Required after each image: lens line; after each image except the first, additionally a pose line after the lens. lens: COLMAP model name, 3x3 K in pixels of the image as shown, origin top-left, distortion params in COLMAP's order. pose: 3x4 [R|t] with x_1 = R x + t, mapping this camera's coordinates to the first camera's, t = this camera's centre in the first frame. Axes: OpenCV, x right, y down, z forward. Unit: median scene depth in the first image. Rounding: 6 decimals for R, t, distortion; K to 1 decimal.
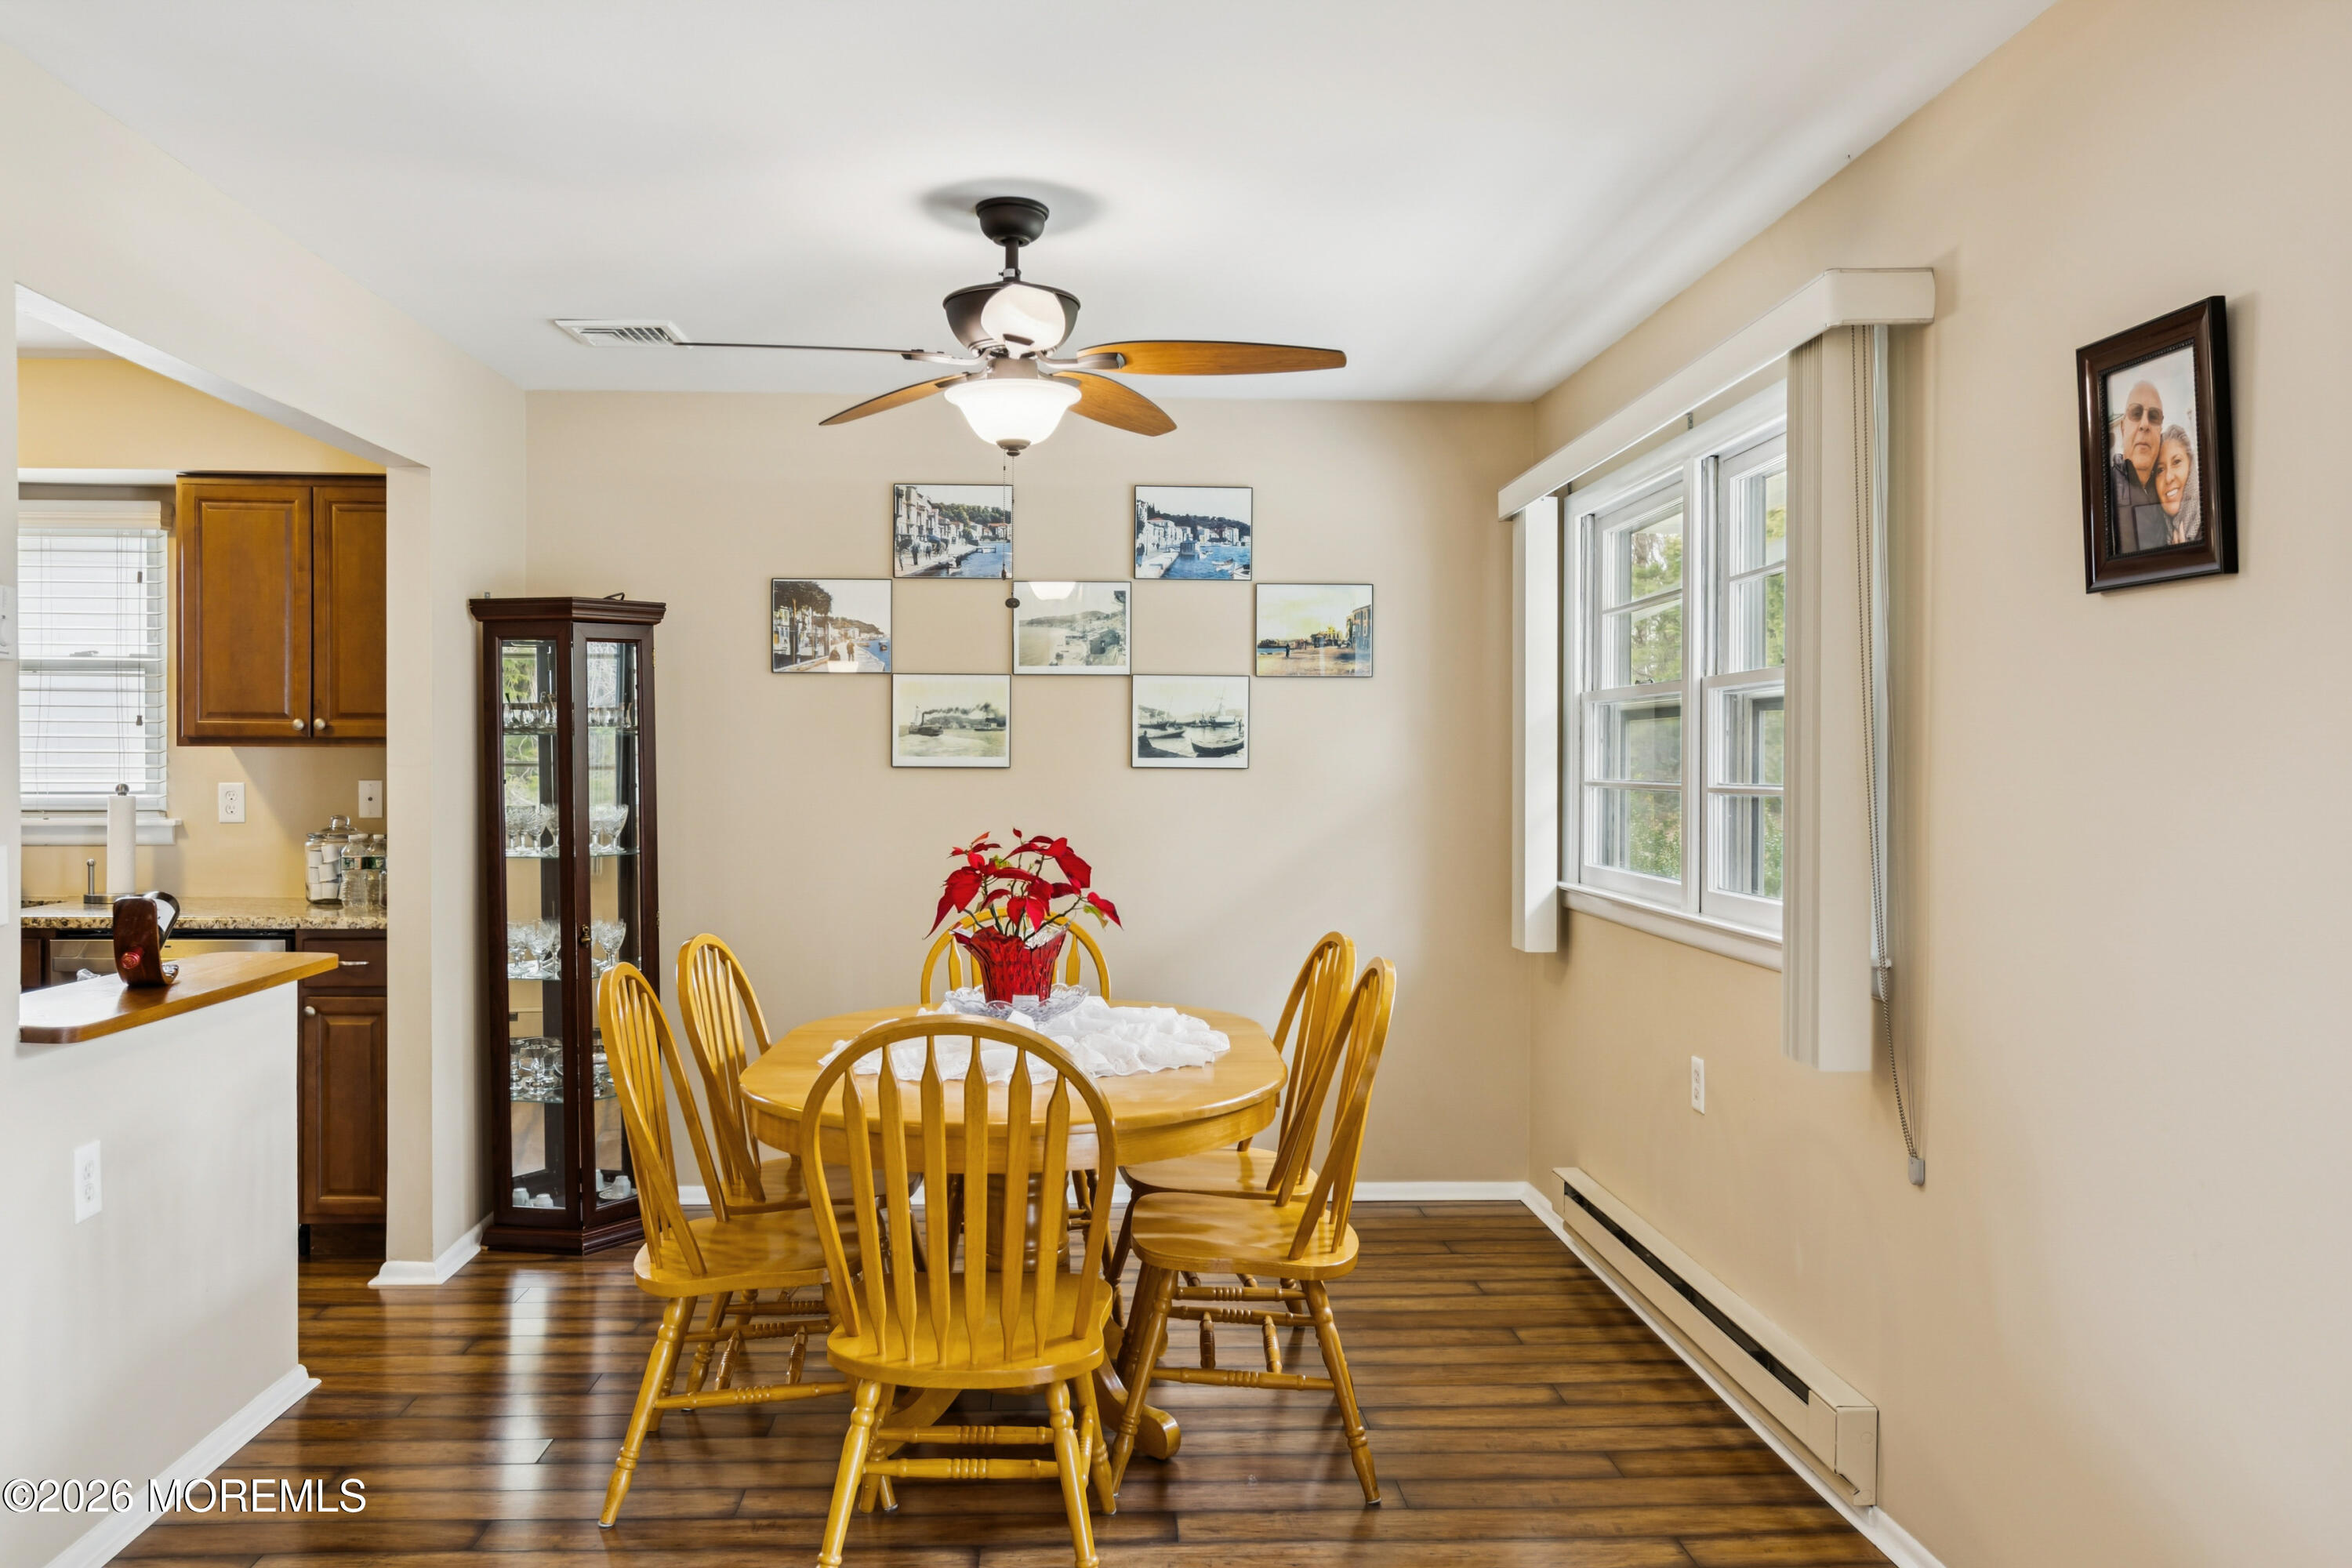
lens RADIAL K [[1783.3, 0, 1169.3], [0, 1783.3, 771.2], [0, 0, 1]] dist [0.004124, -0.000946]
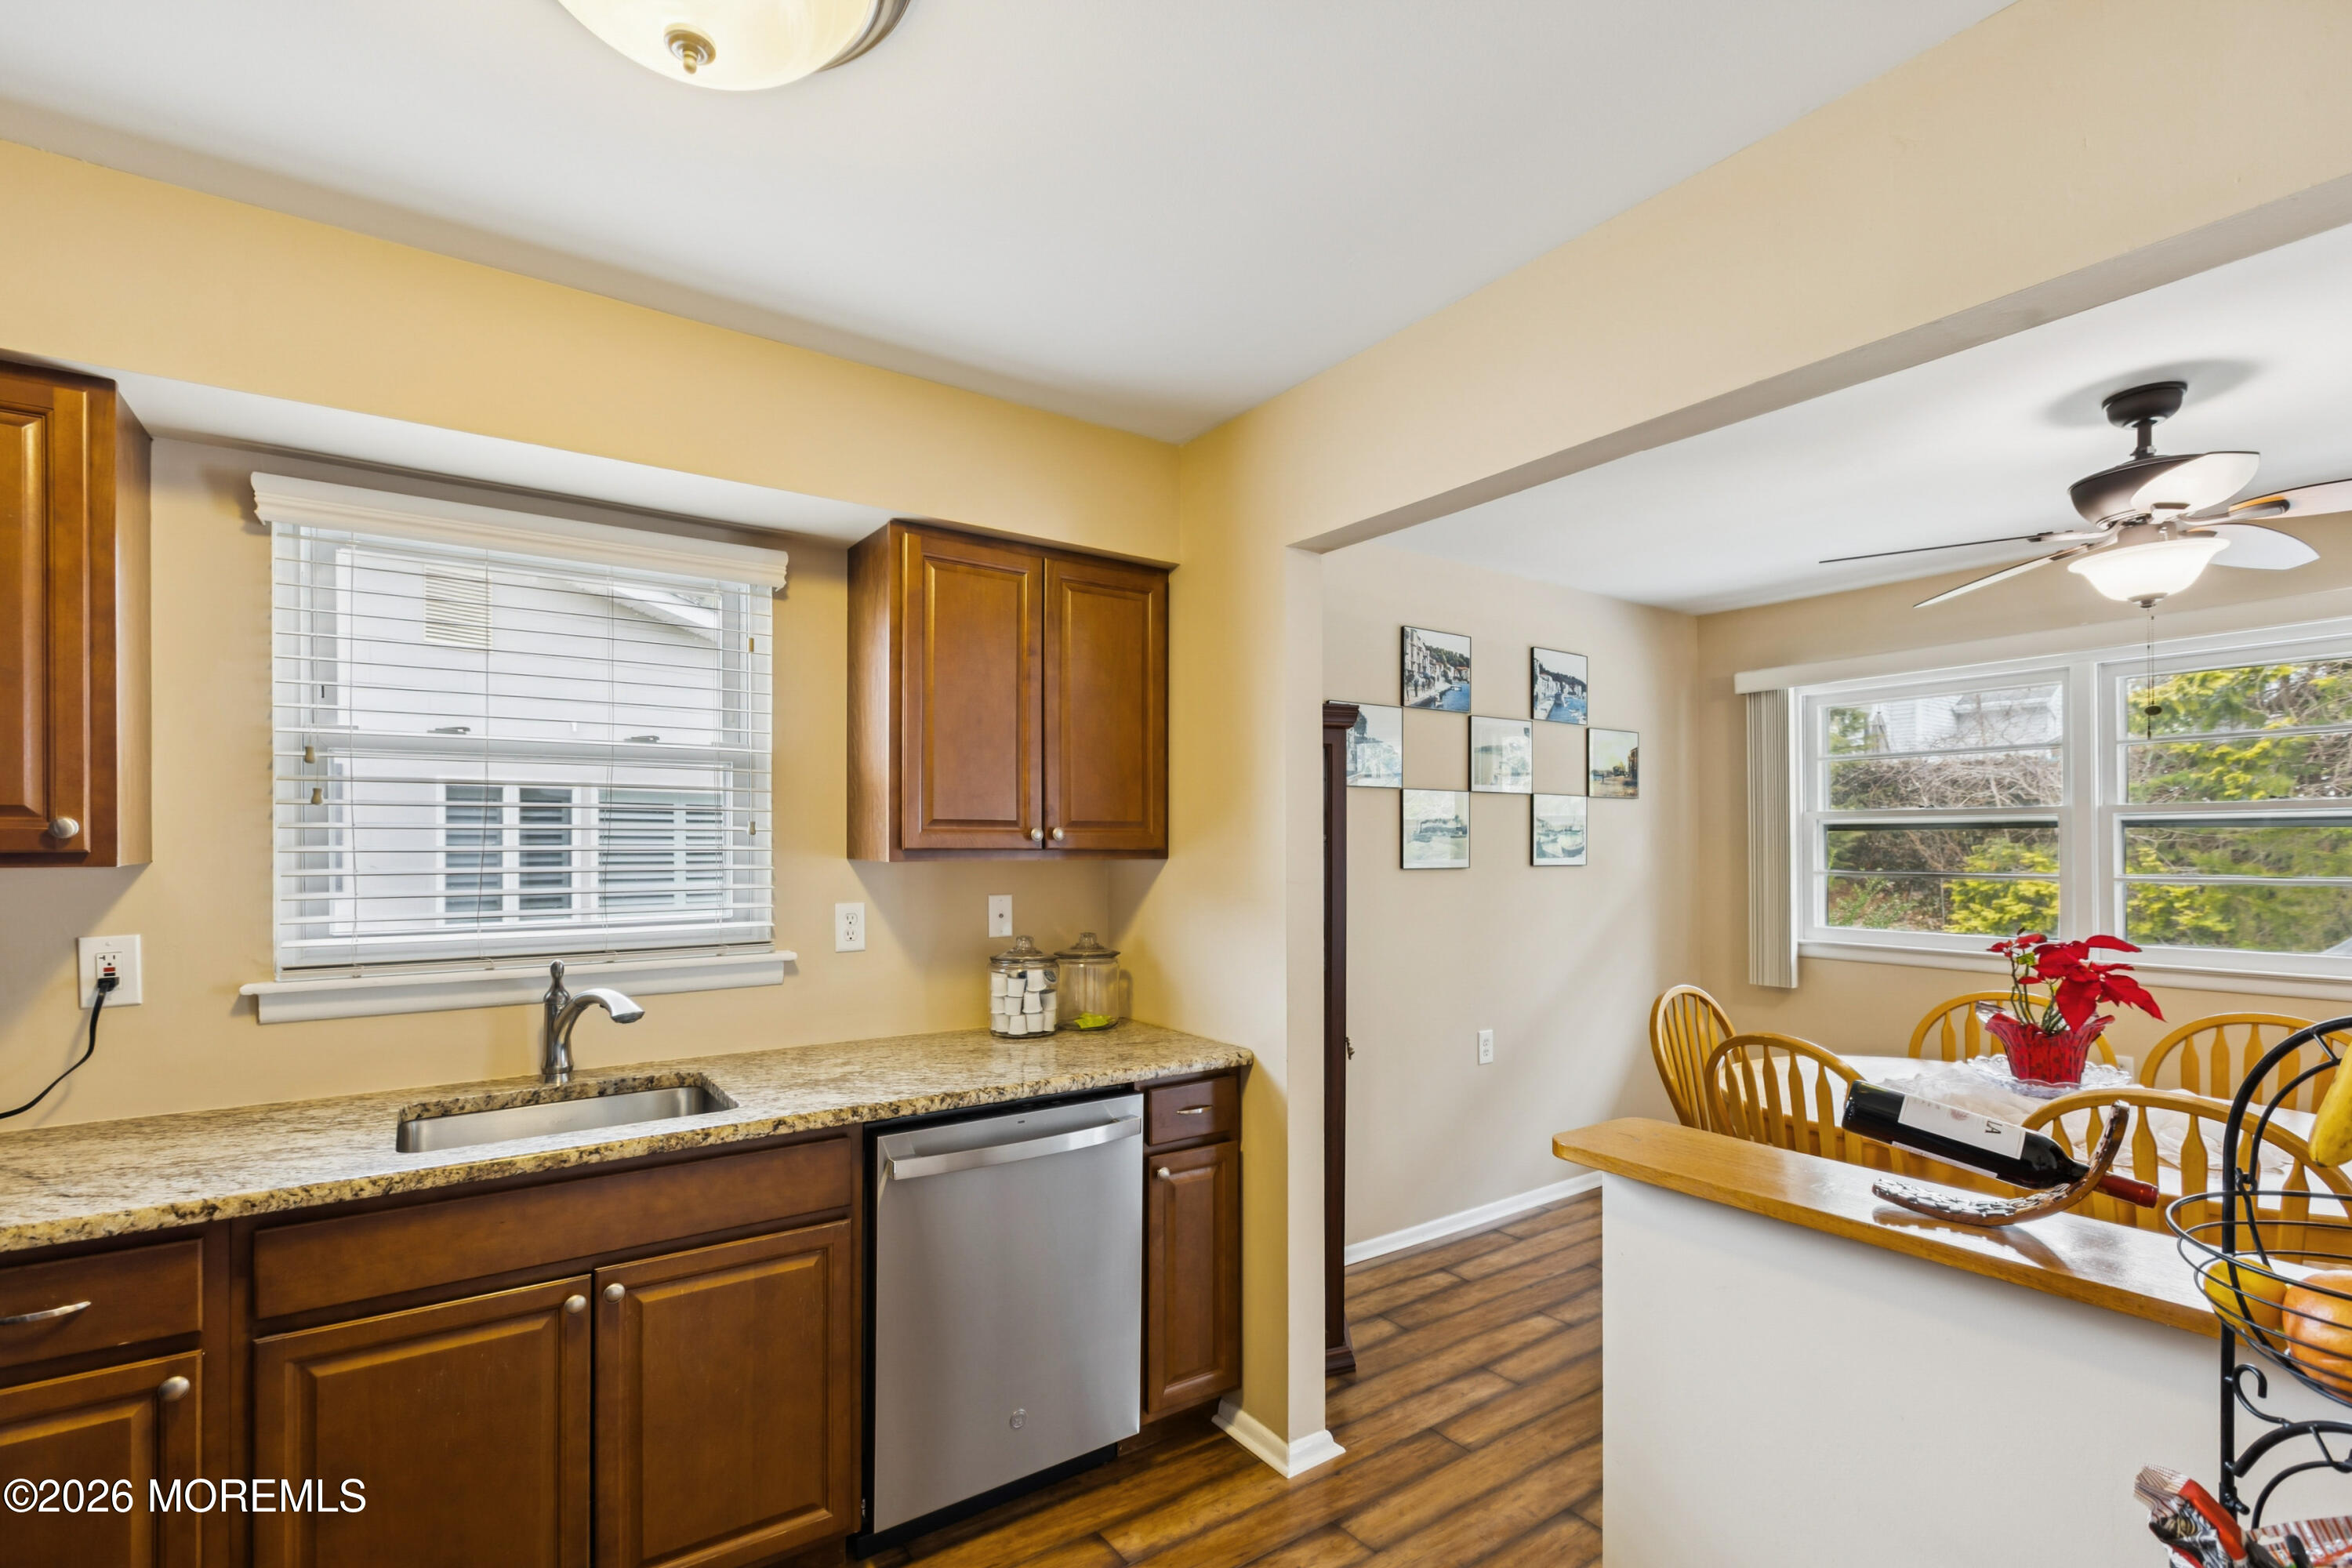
lens RADIAL K [[1044.5, 0, 1168.8], [0, 1044.5, 840.6], [0, 0, 1]] dist [0.000705, -0.000097]
pose [[0.846146, -0.004653, 0.532931, -0.646510], [0.008743, 0.999949, -0.005151, -0.018653], [-0.532879, 0.009018, 0.846143, 0.504328]]
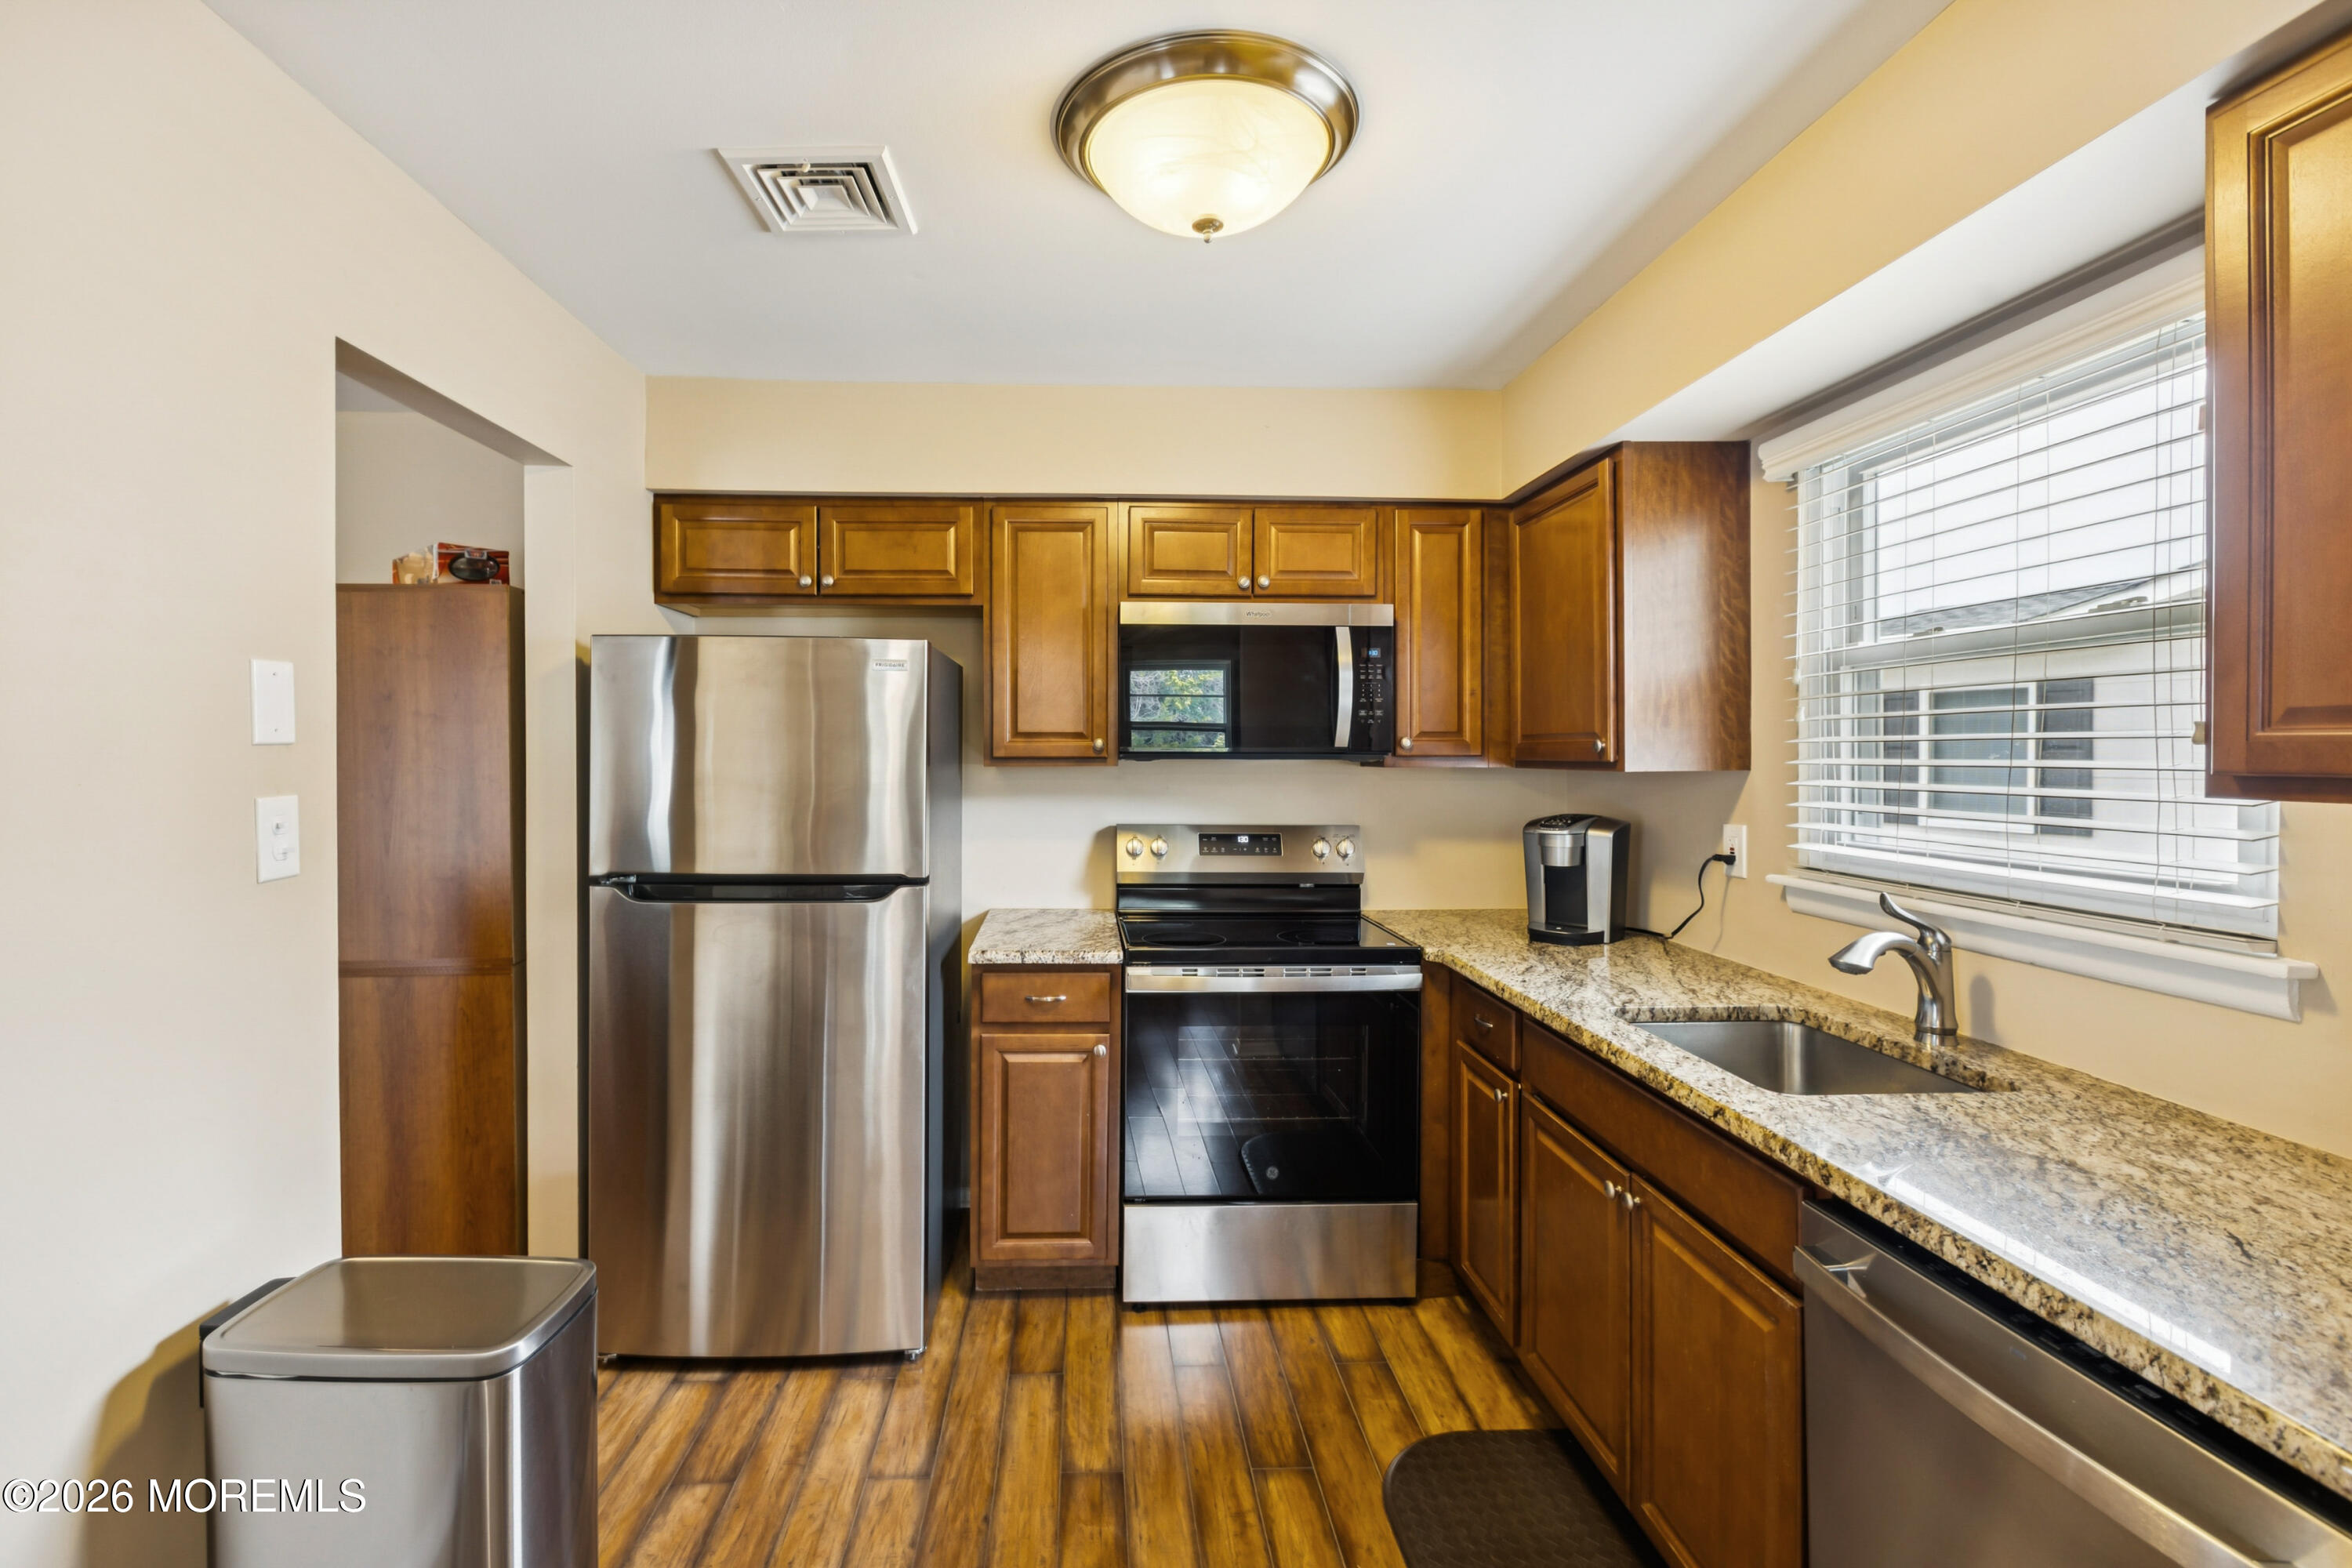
lens RADIAL K [[1045.1, 0, 1121.4], [0, 1045.1, 765.4], [0, 0, 1]] dist [0.002861, 0.000591]
pose [[-0.004771, 0.006661, -0.999966, -0.299385], [-0.005489, 0.999963, 0.006687, -0.019923], [0.999974, 0.005521, -0.004734, 0.708351]]
